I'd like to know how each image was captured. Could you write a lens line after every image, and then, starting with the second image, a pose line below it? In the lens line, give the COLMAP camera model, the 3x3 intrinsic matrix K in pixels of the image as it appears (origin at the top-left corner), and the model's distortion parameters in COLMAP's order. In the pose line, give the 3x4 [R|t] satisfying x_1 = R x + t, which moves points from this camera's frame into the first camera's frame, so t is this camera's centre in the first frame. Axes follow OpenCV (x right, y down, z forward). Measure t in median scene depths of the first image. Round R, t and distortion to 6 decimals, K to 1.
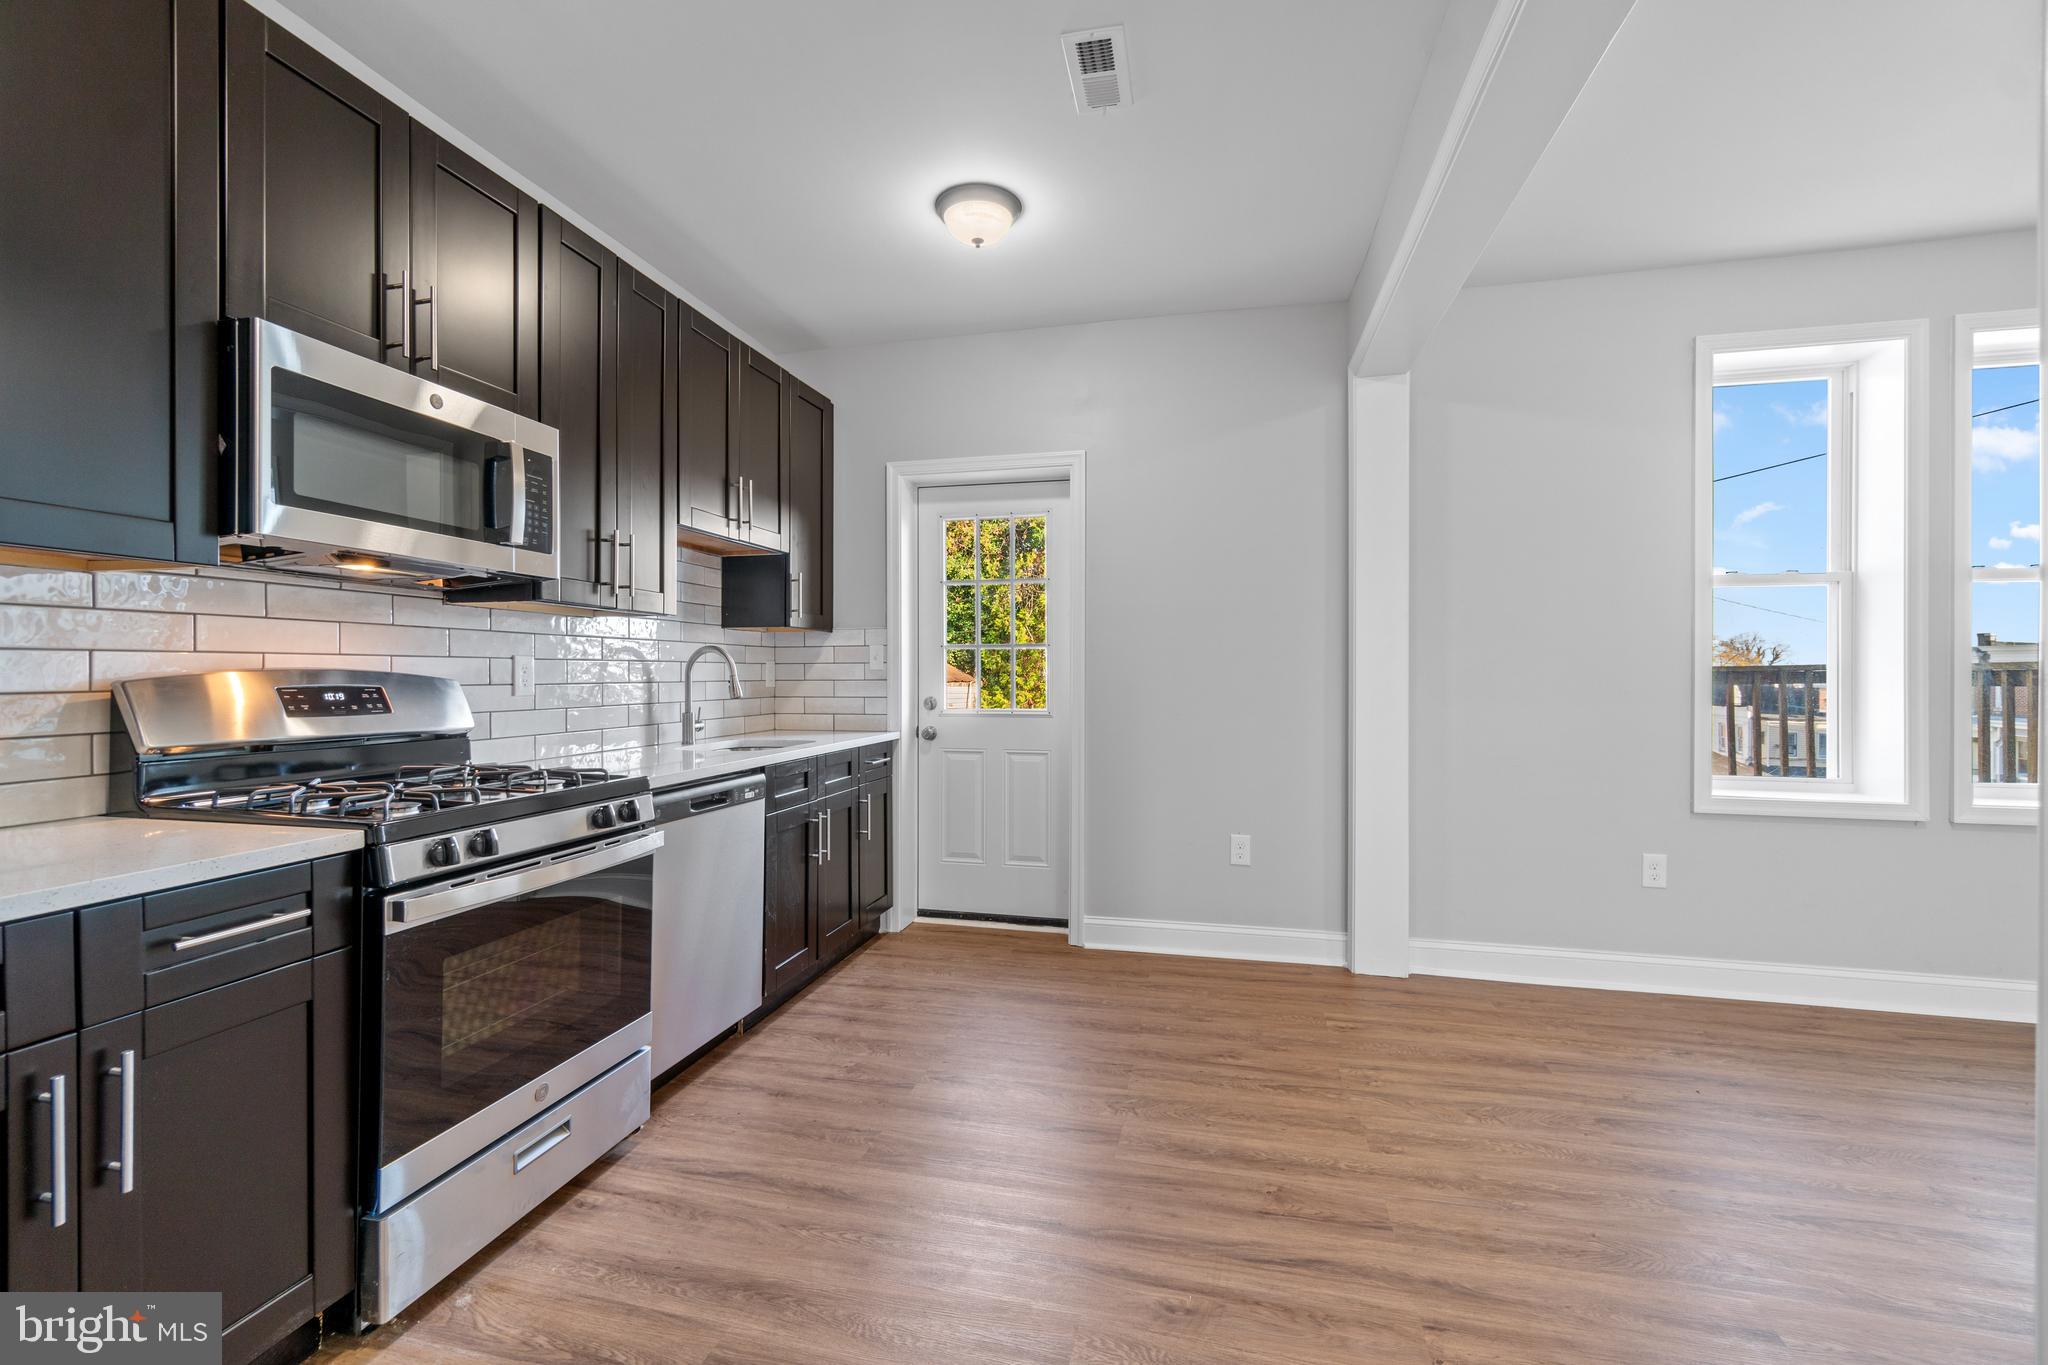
lens RADIAL K [[888.6, 0, 1018.7], [0, 888.6, 678.5], [0, 0, 1]] dist [0.001853, 0.001553]
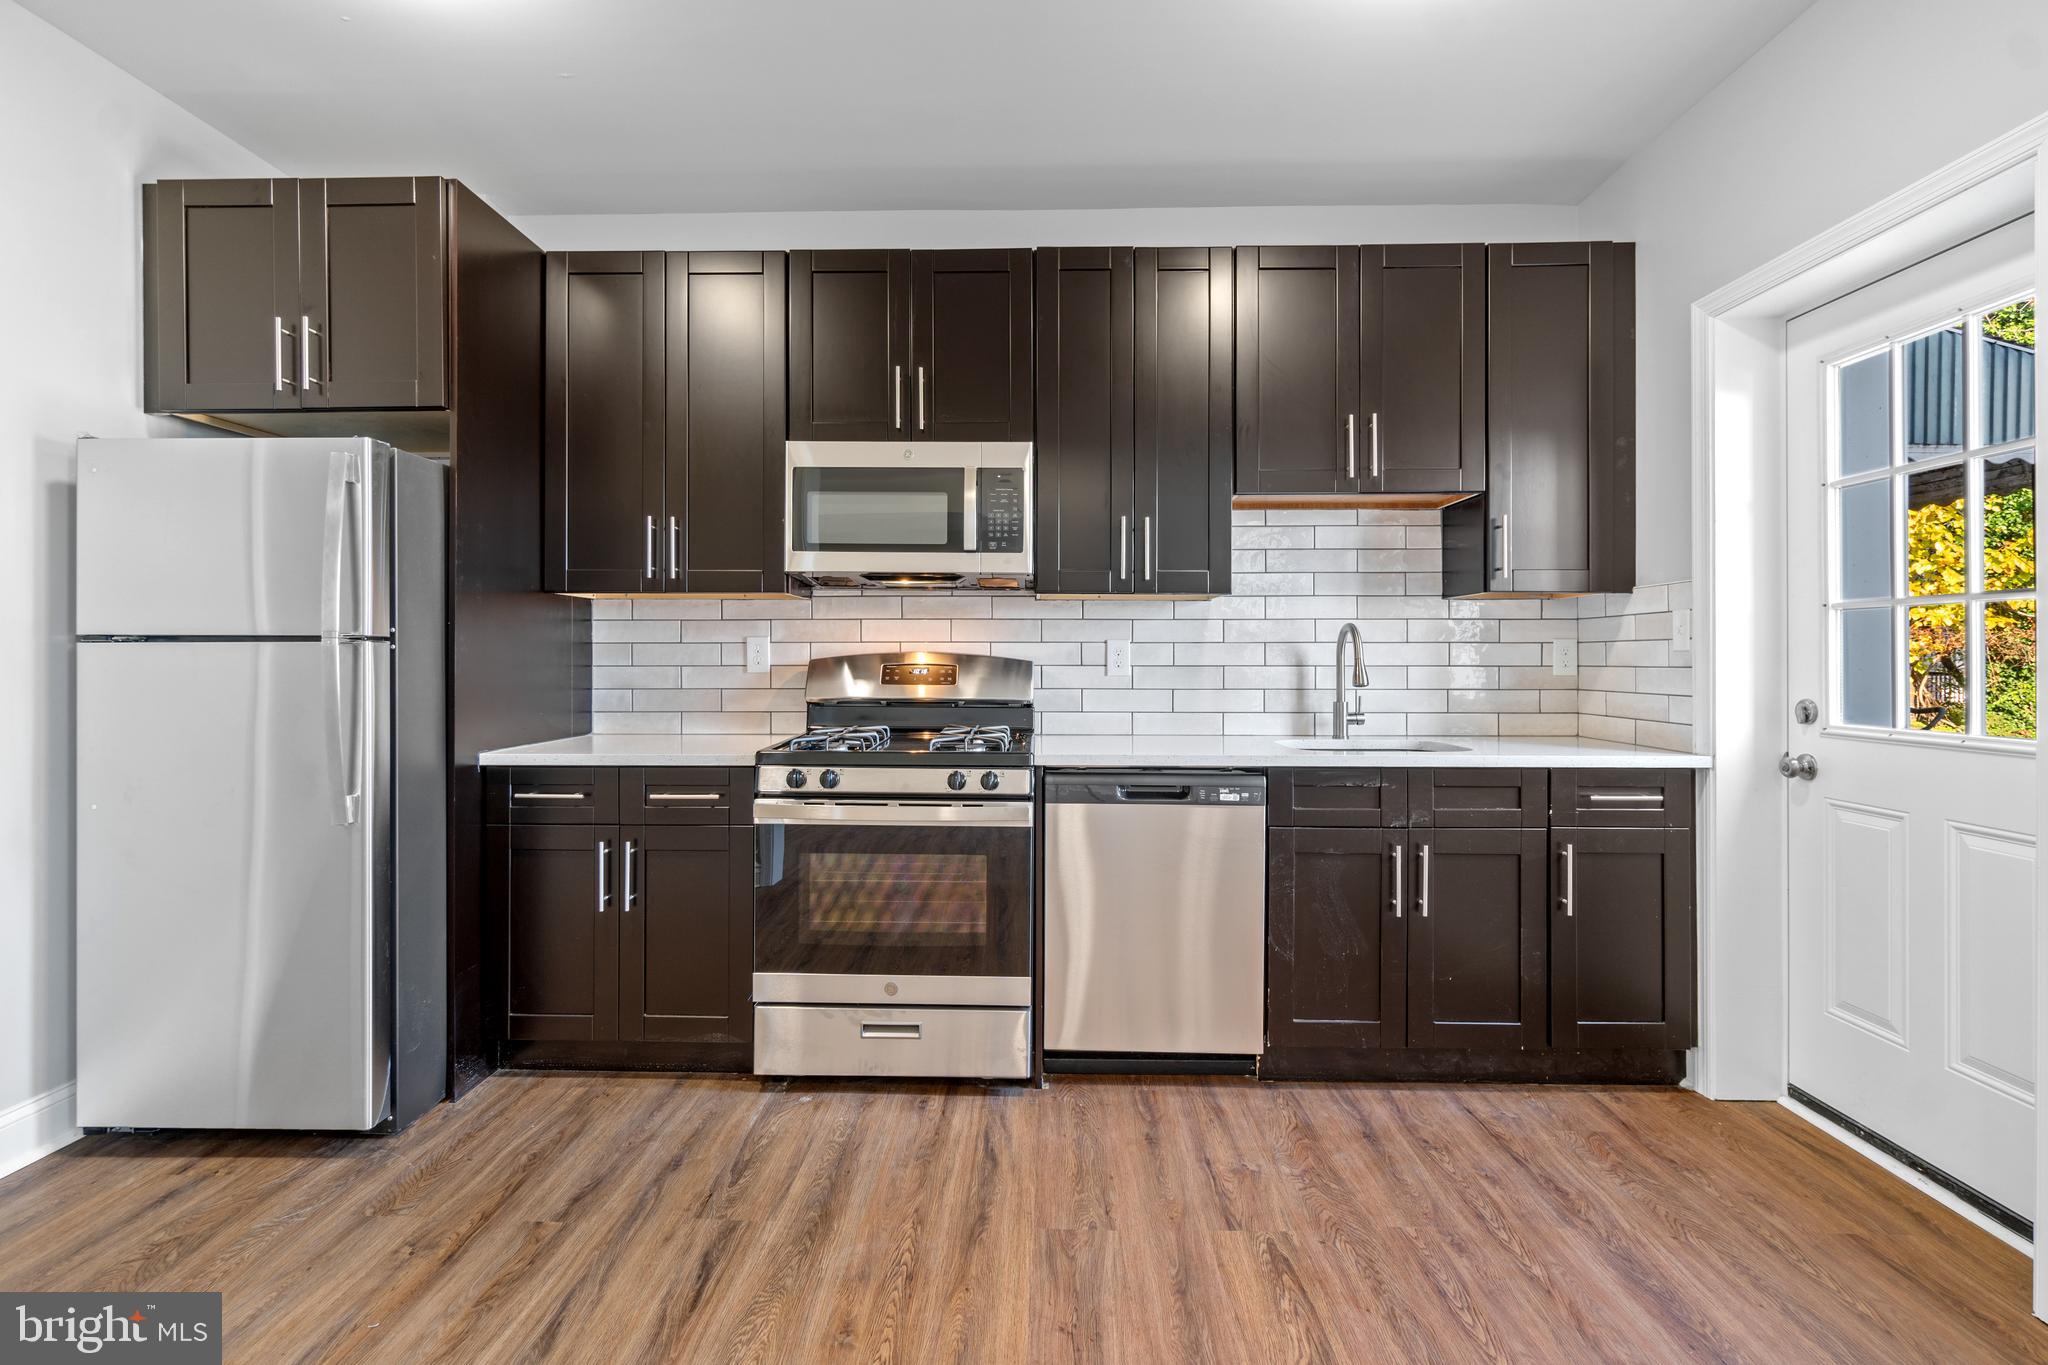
lens RADIAL K [[888.6, 0, 943.4], [0, 888.6, 657.1], [0, 0, 1]] dist [0.001853, 0.001553]
pose [[0.203607, 0.000920, -0.979052, 0.490088], [-0.007010, 0.999975, -0.000518, -0.001883], [0.979028, 0.006969, 0.203609, 0.564213]]
